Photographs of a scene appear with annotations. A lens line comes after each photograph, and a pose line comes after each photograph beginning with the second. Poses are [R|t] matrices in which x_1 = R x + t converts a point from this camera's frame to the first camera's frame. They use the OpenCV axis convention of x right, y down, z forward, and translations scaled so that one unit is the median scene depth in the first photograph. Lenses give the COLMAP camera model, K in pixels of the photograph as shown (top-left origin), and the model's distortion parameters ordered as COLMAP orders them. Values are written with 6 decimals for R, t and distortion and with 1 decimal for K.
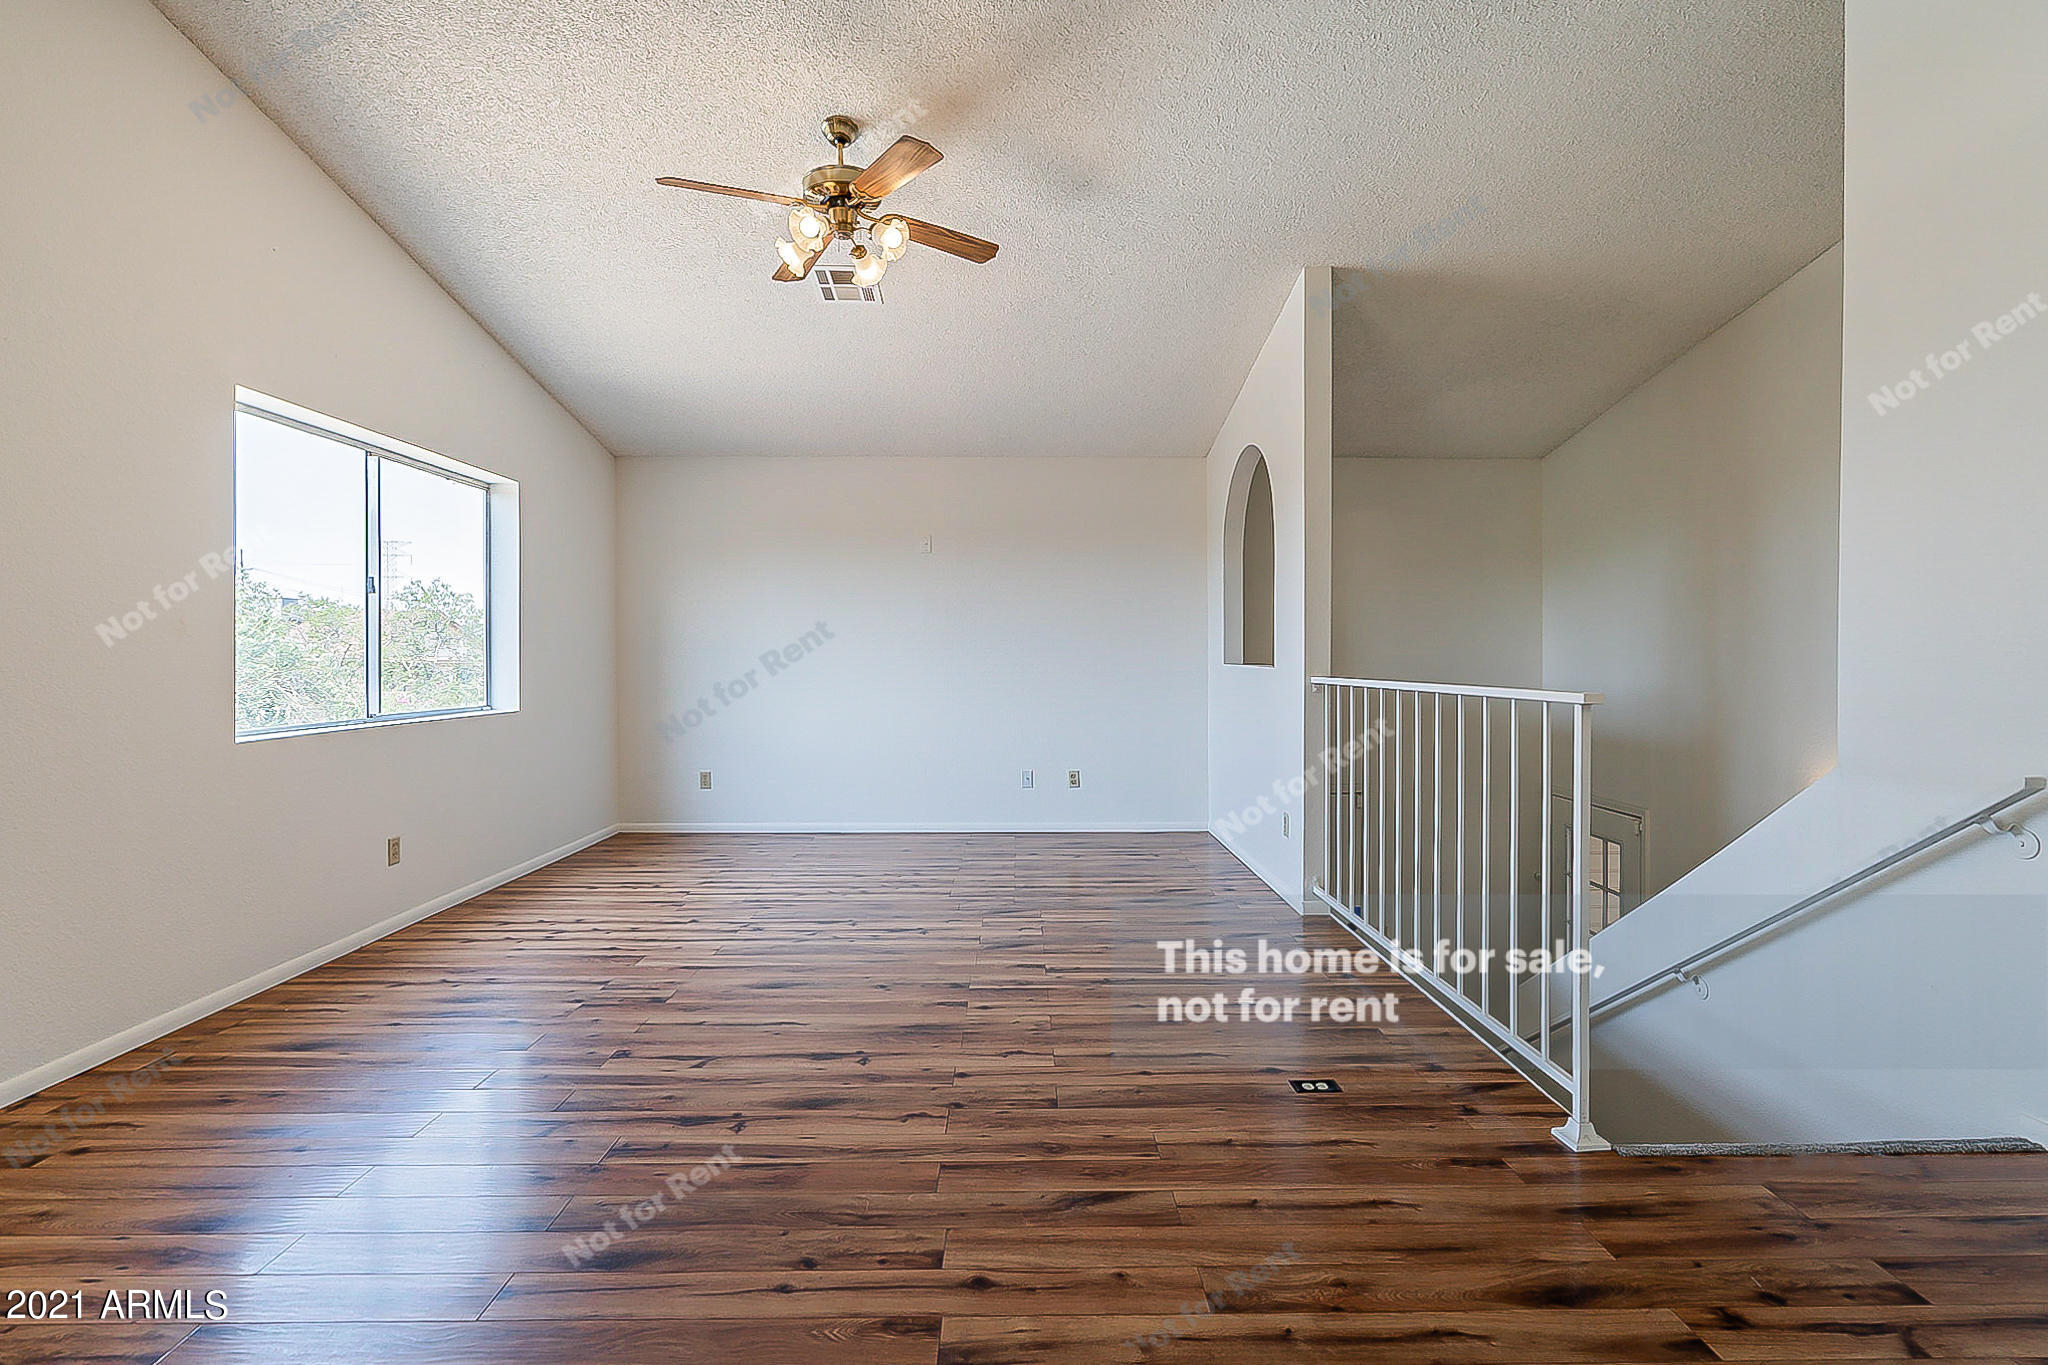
lens RADIAL K [[943.7, 0, 1071.1], [0, 943.7, 661.9], [0, 0, 1]] dist [-0.001702, 0.001622]
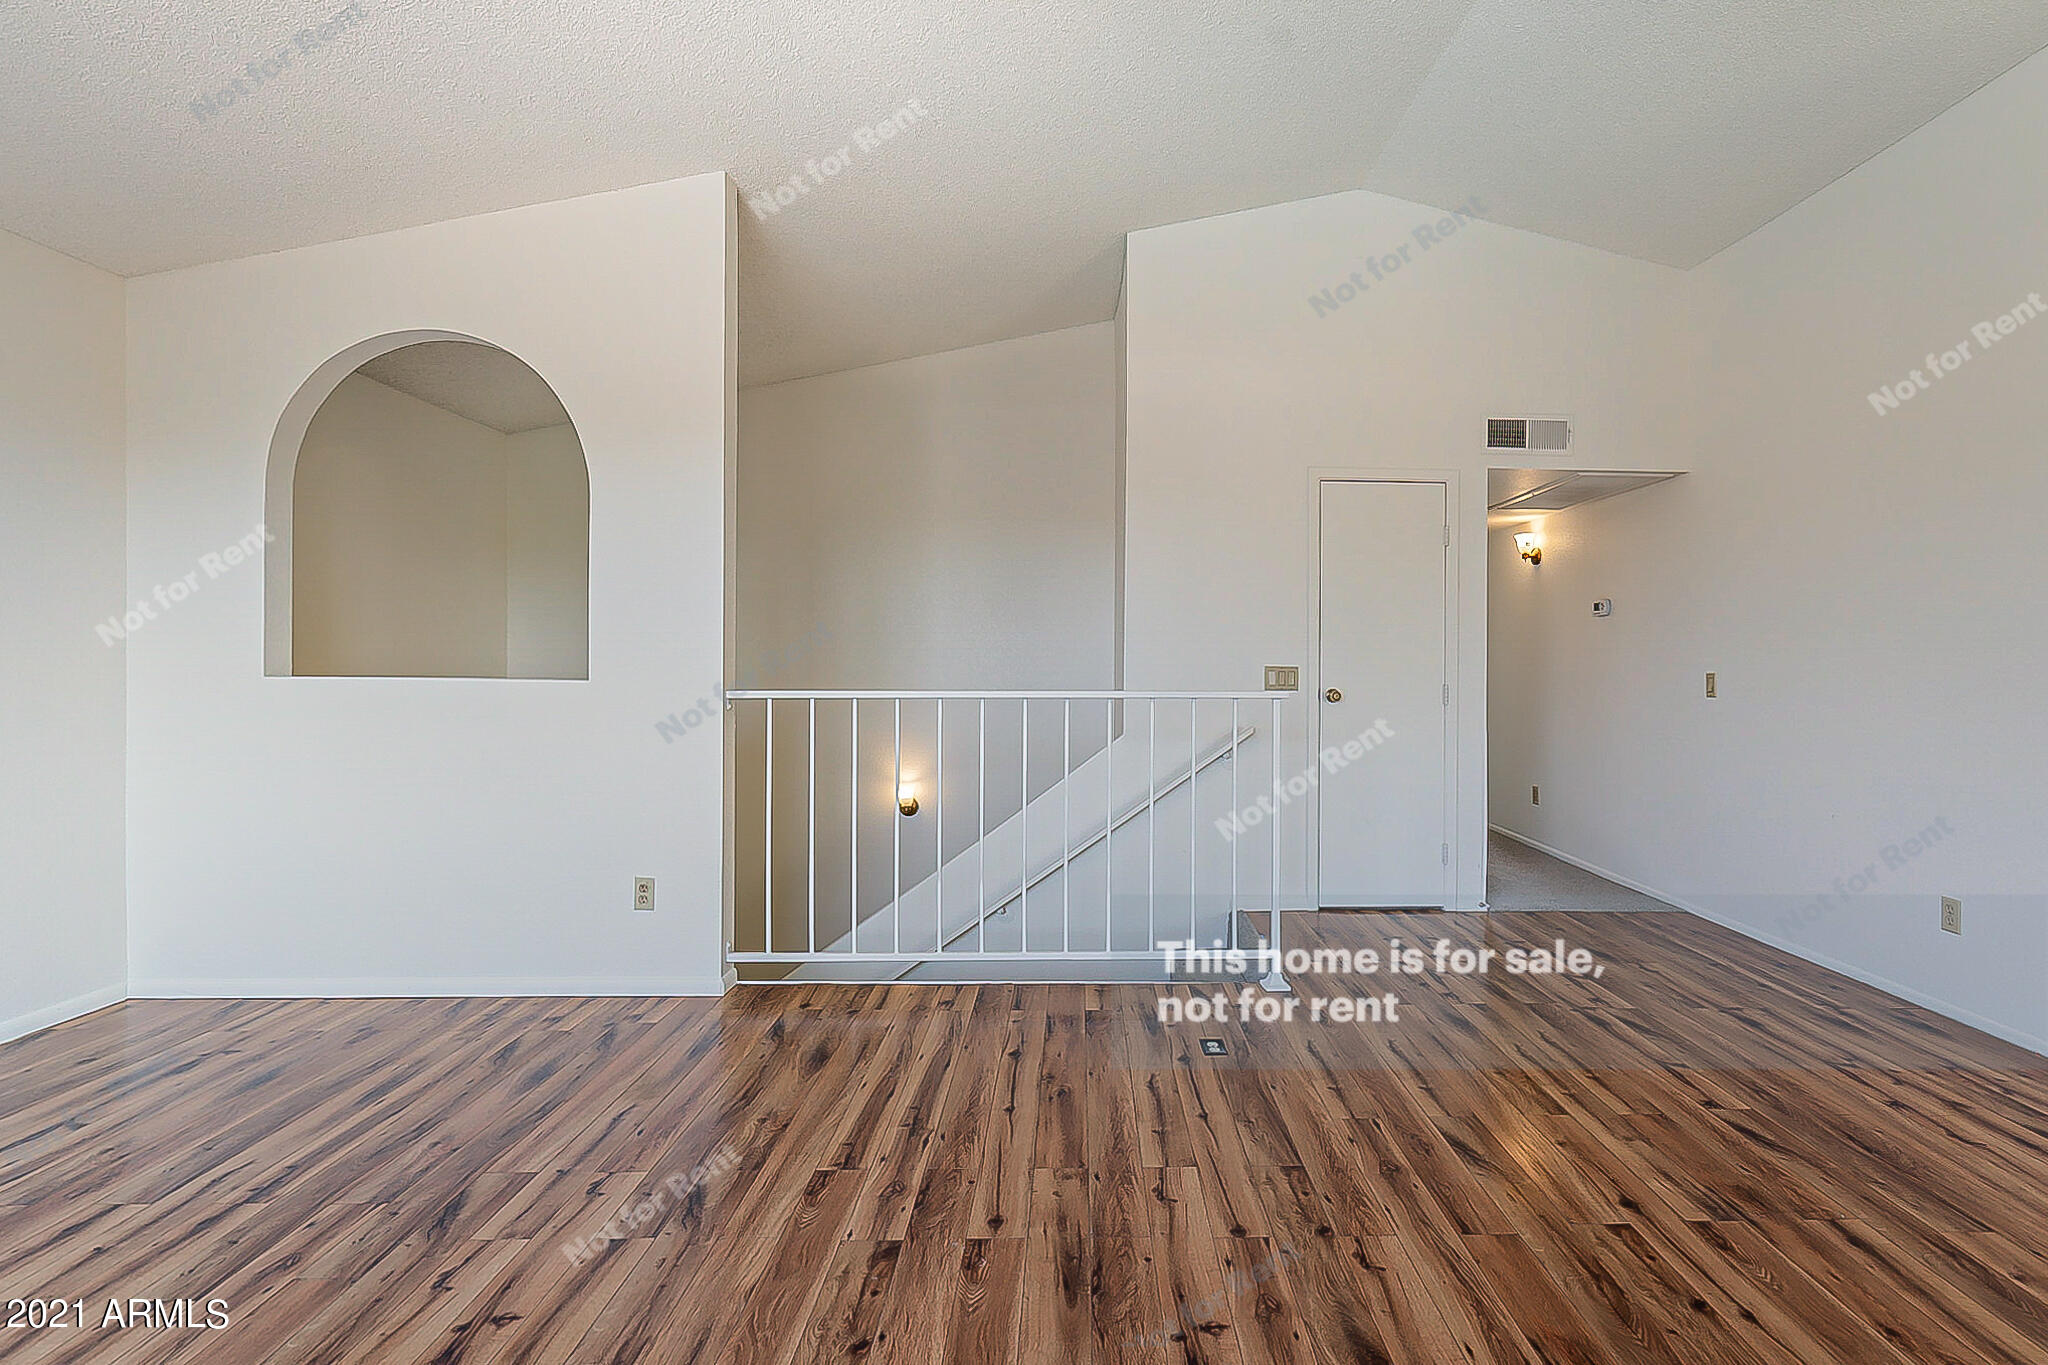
lens RADIAL K [[943.7, 0, 1083.4], [0, 943.7, 666.0], [0, 0, 1]] dist [-0.001702, 0.001622]
pose [[0.030770, -0.003638, 0.999520, -0.824372], [-0.000778, 0.999993, 0.003664, -0.013738], [-0.999526, -0.000890, 0.030767, 1.046124]]
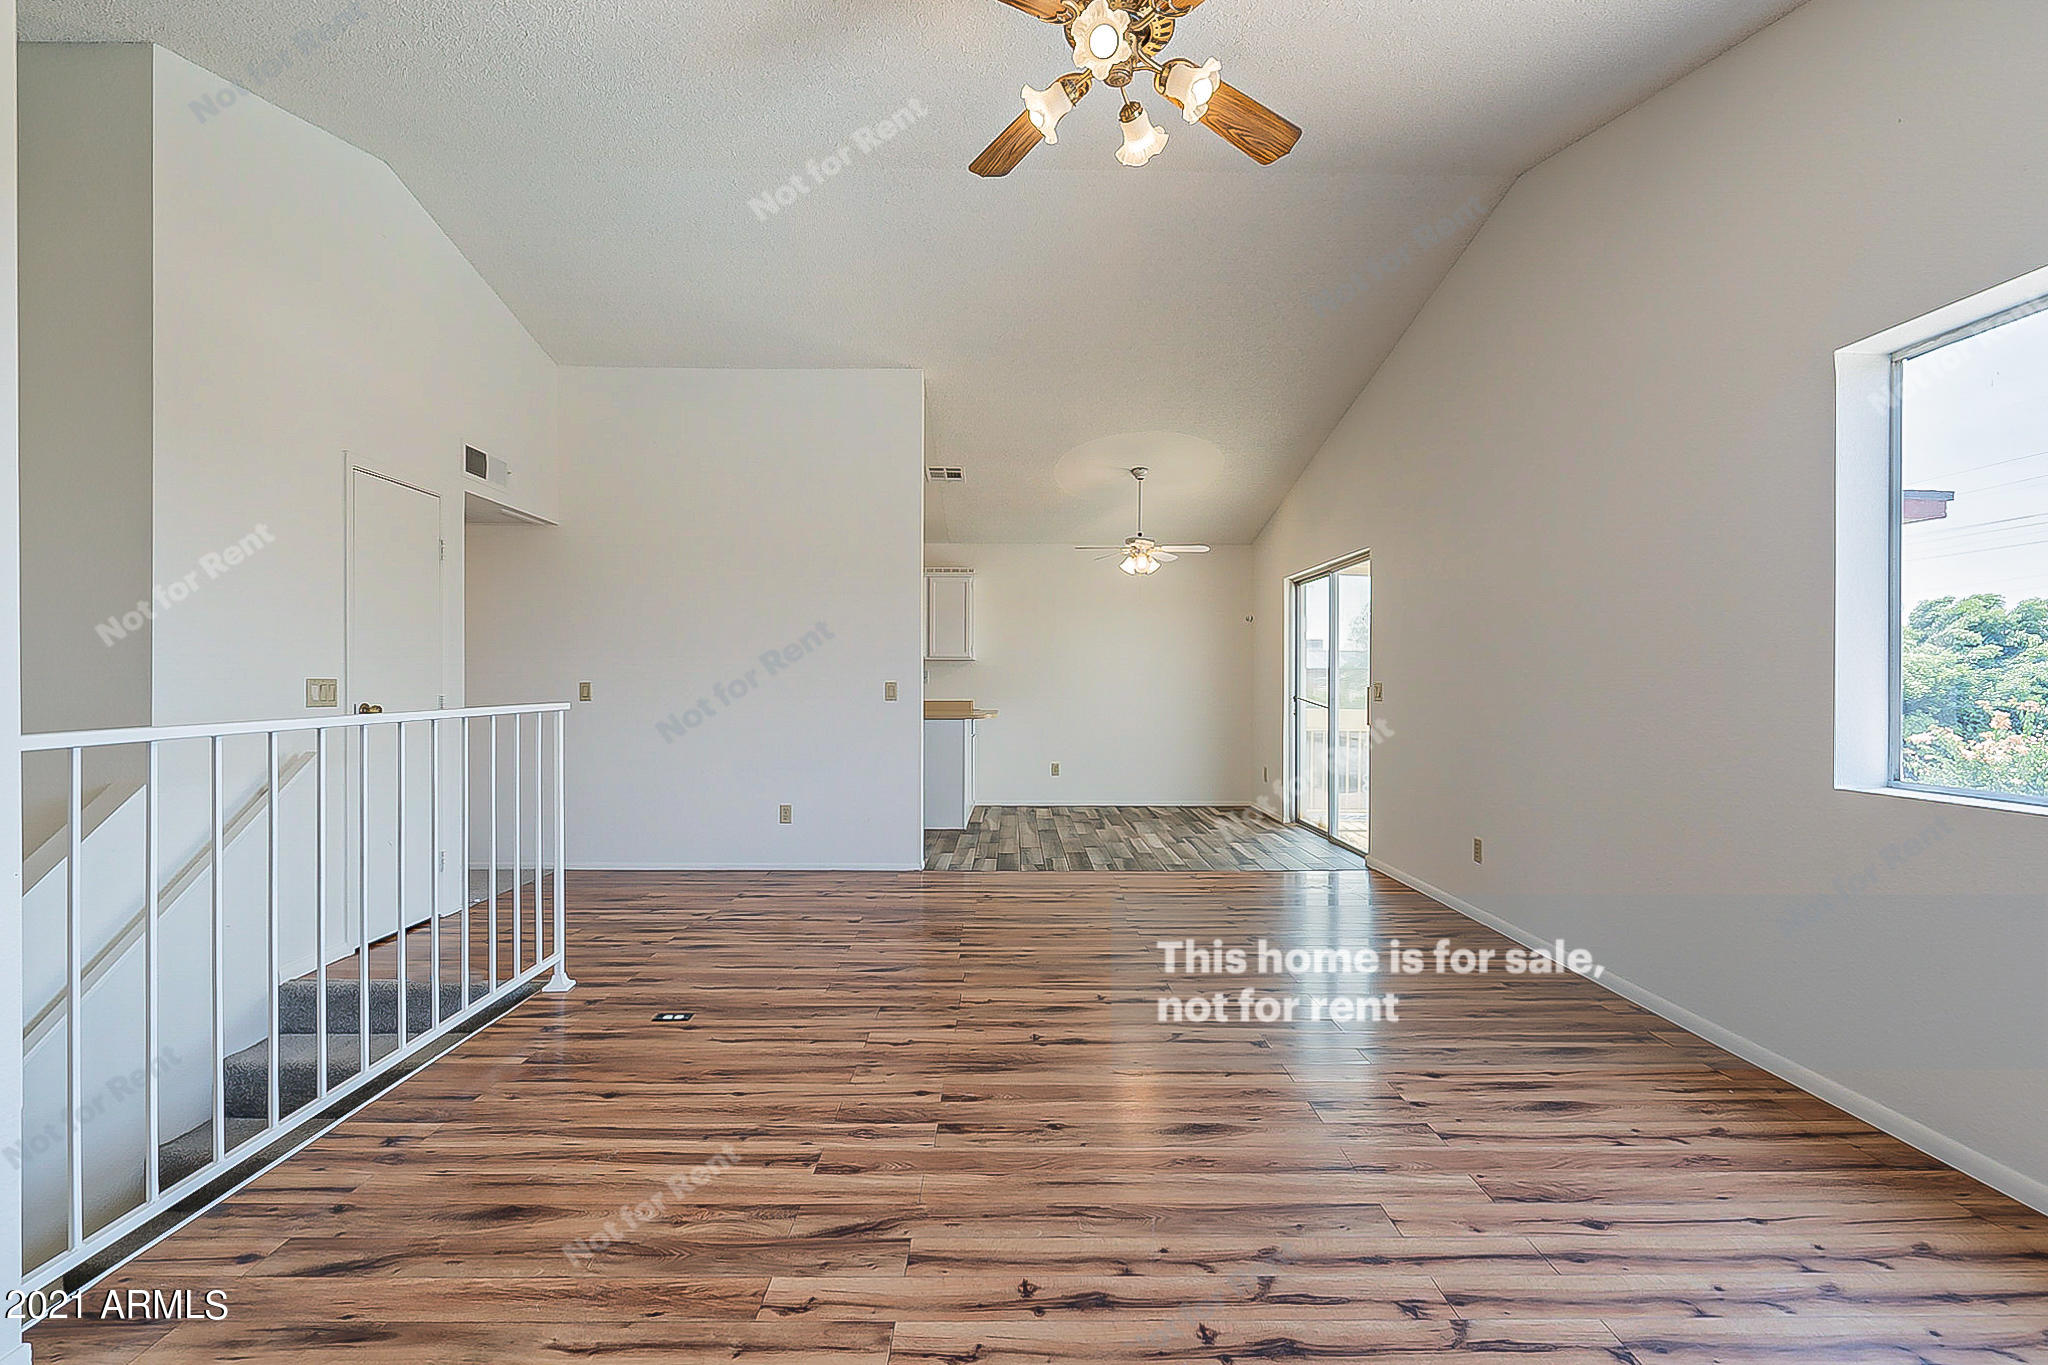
lens RADIAL K [[943.7, 0, 1010.5], [0, 943.7, 678.6], [0, 0, 1]] dist [-0.001702, 0.001622]
pose [[-0.998286, -0.000049, 0.058529, -0.251160], [0.000104, 0.999997, 0.002617, -0.009749], [-0.058529, 0.002618, -0.998282, 2.090663]]
